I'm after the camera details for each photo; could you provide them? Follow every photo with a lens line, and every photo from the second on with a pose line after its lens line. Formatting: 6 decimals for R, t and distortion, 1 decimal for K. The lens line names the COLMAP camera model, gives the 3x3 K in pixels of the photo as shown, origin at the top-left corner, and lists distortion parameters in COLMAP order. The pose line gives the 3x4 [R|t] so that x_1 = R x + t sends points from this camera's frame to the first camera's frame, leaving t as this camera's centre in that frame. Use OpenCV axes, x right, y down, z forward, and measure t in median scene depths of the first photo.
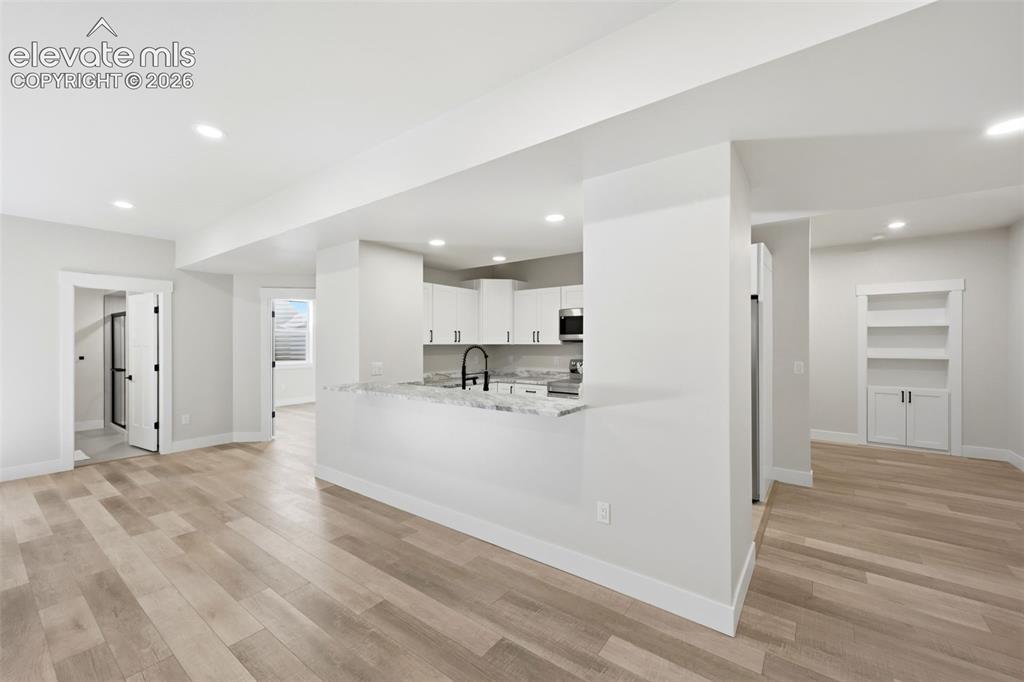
lens RADIAL K [[412.6, 0, 513.7], [0, 412.6, 342.9], [0, 0, 1]] dist [0.016364, -0.003080]
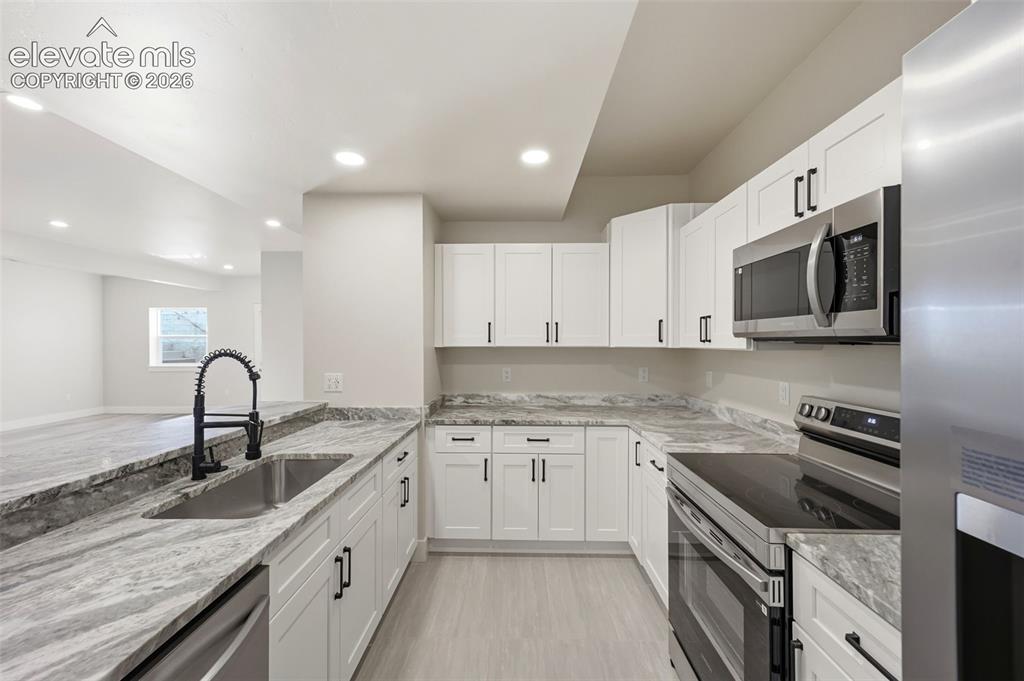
lens RADIAL K [[412.6, 0, 511.3], [0, 412.6, 343.9], [0, 0, 1]] dist [0.016364, -0.003080]
pose [[0.590168, 0.002126, -0.807278, 0.287344], [-0.002204, 0.999997, 0.001022, -0.000968], [0.807277, 0.001176, 0.590171, 0.647914]]
